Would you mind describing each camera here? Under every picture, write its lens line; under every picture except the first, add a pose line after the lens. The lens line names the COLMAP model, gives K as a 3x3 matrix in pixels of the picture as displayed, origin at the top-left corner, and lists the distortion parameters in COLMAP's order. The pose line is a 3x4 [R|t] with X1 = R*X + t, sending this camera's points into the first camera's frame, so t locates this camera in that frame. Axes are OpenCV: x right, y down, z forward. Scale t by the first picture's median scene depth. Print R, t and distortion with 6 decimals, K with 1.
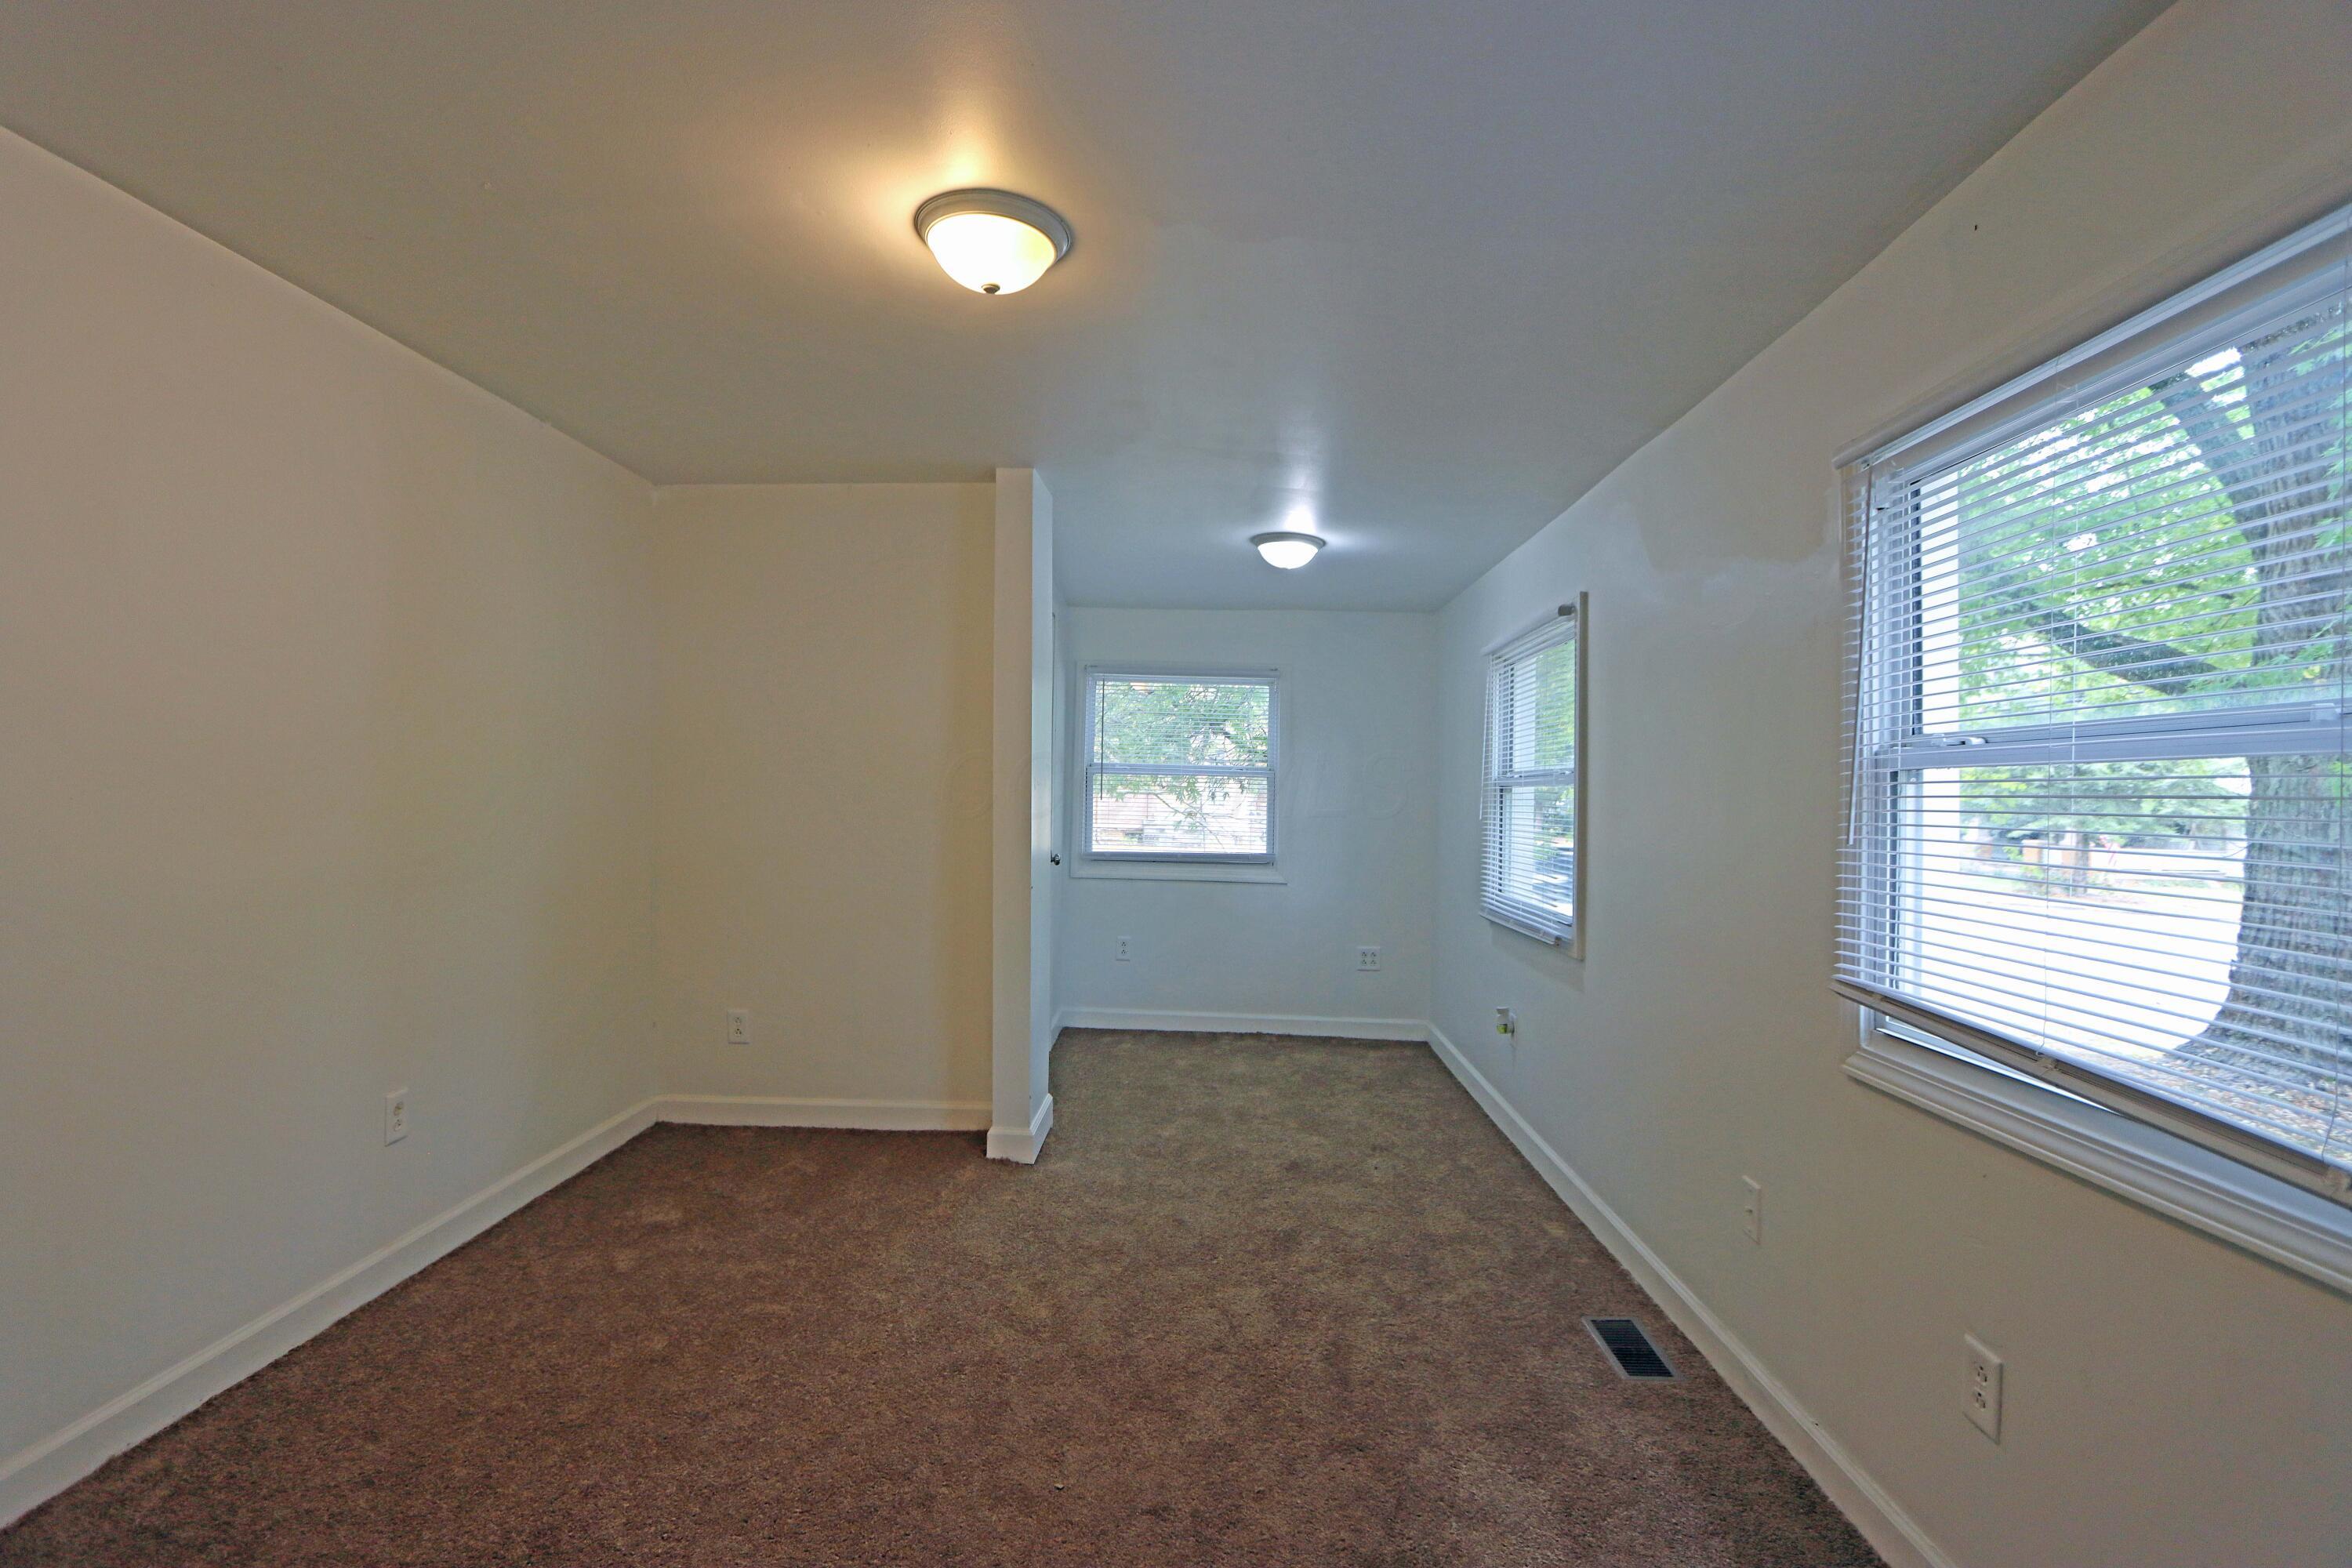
lens RADIAL K [[1062.8, 0, 1176.0], [0, 1062.8, 784.0], [0, 0, 1]] dist [-0.009472, 0.000551]
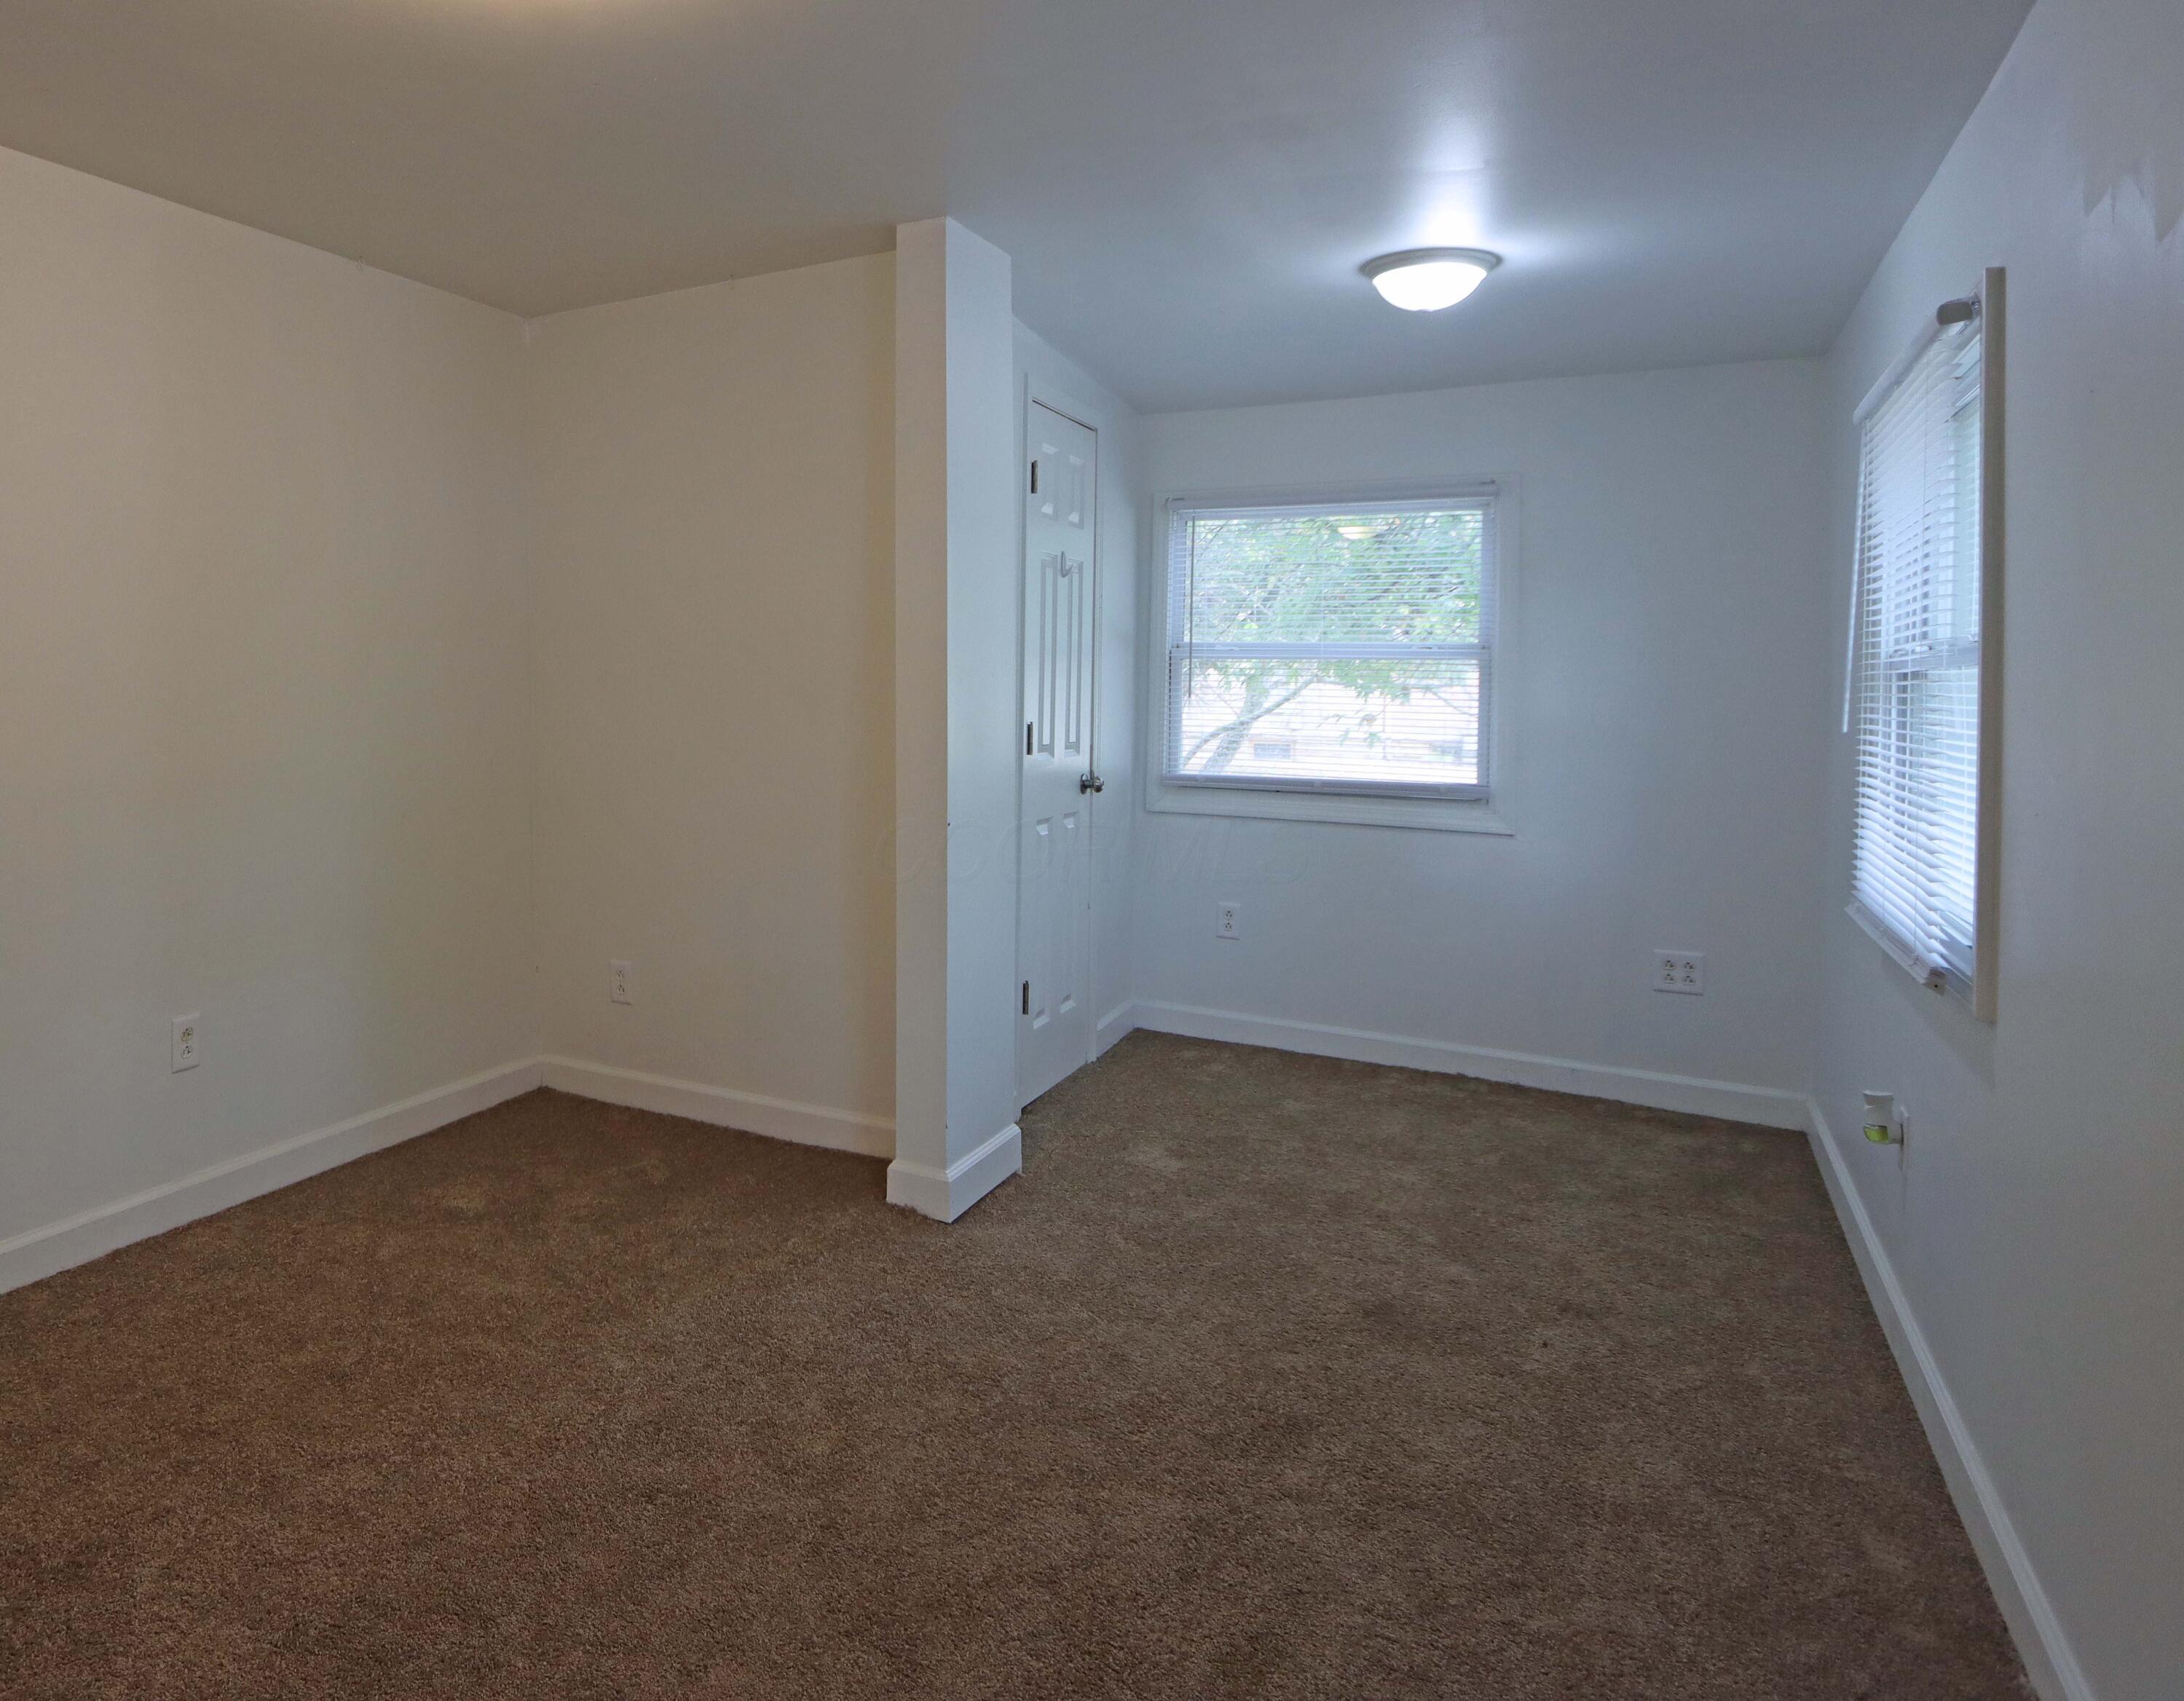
lens RADIAL K [[1362.8, 0, 1091.4], [0, 1362.8, 694.5], [0, 0, 1]] dist [-0.008341, -0.001676]
pose [[0.855849, -0.004938, -0.517202, 0.376091], [0.010856, 0.999906, 0.008417, 0.006322], [0.517112, -0.012819, 0.855822, 0.271205]]
